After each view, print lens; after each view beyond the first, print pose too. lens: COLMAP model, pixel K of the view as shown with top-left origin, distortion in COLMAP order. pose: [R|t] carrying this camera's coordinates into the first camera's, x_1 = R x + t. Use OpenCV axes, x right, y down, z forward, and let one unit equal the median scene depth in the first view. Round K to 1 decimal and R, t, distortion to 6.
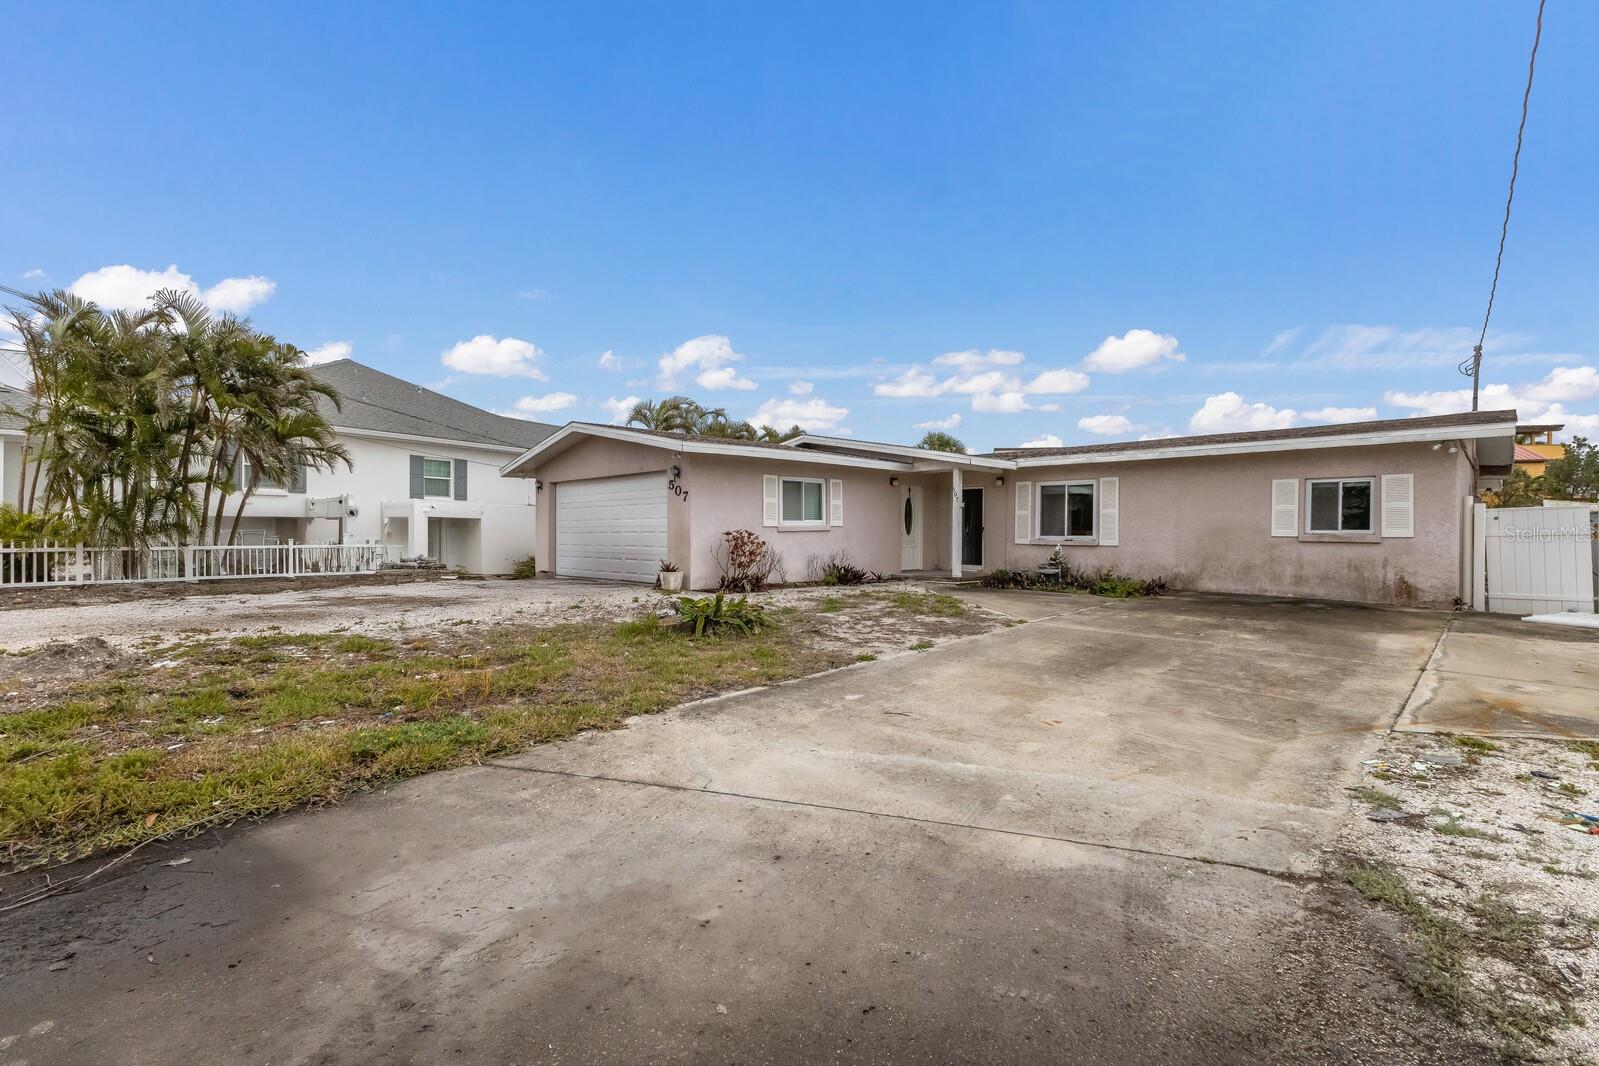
lens RADIAL K [[684.9, 0, 808.5], [0, 684.9, 526.0], [0, 0, 1]] dist [0.013106, -0.000068]
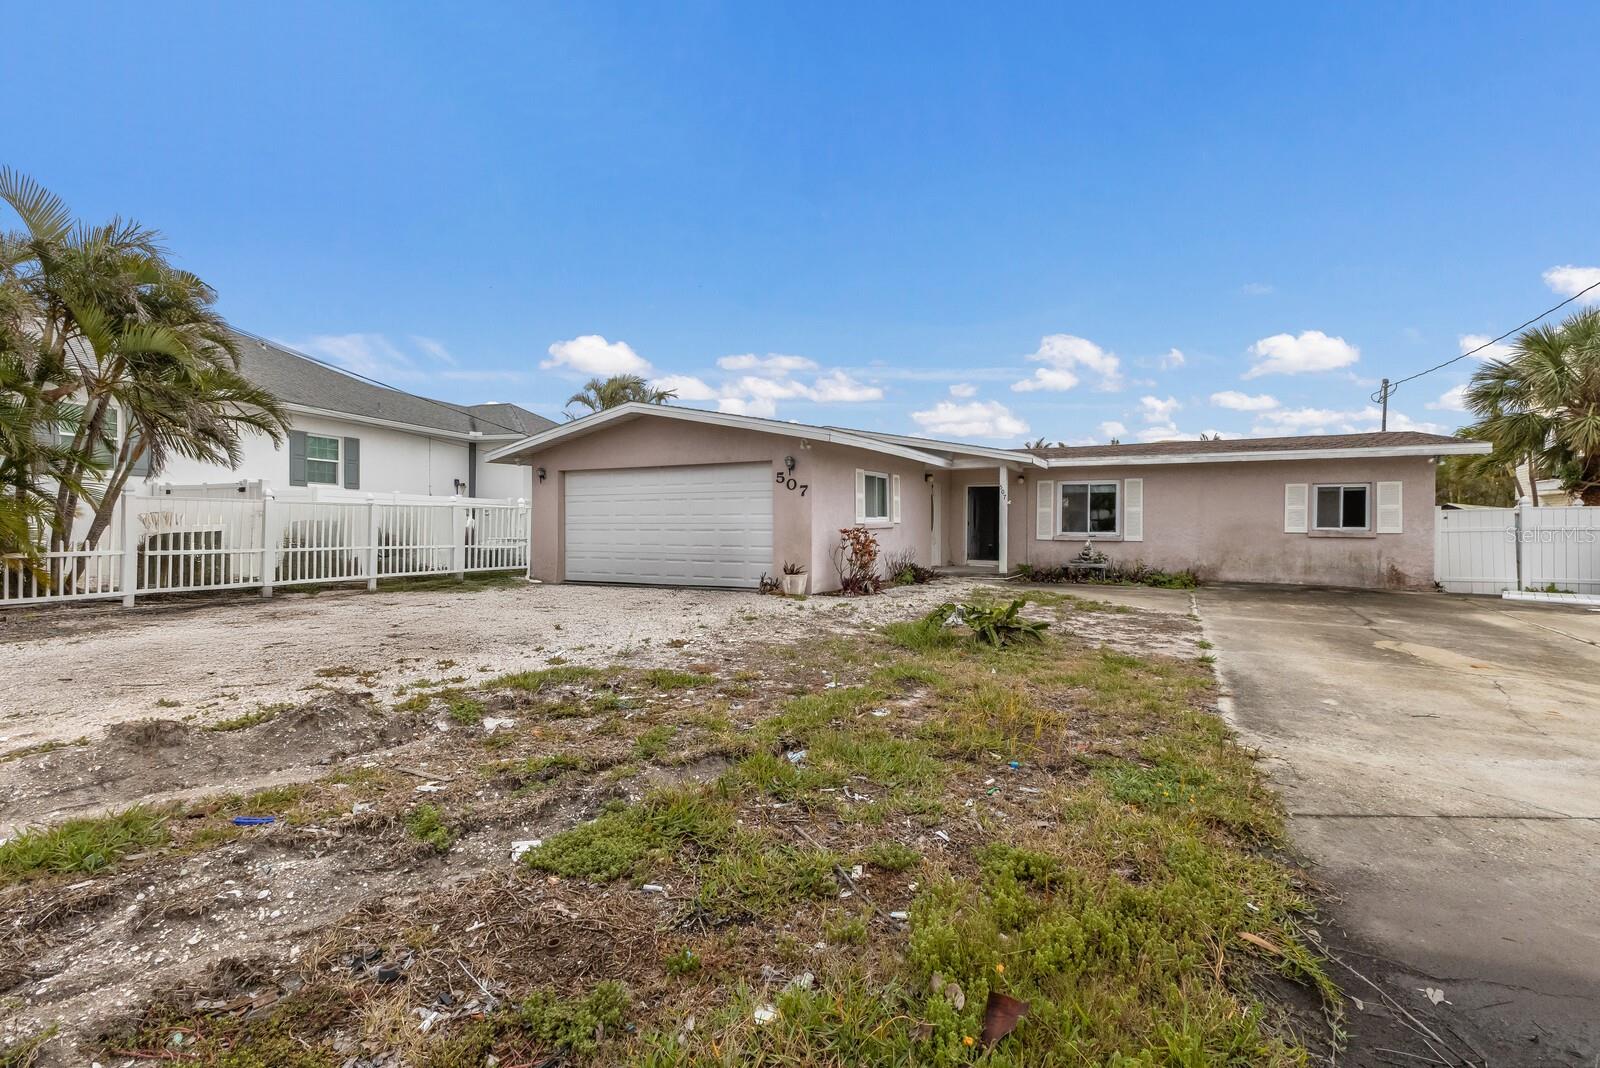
lens RADIAL K [[685.3, 0, 809.1], [0, 685.3, 527.0], [0, 0, 1]] dist [0.013106, -0.000068]
pose [[0.954858, -0.000777, 0.297062, -0.439976], [-0.002476, 0.999941, 0.010575, -0.004727], [-0.297052, -0.010834, 0.954800, 0.127387]]
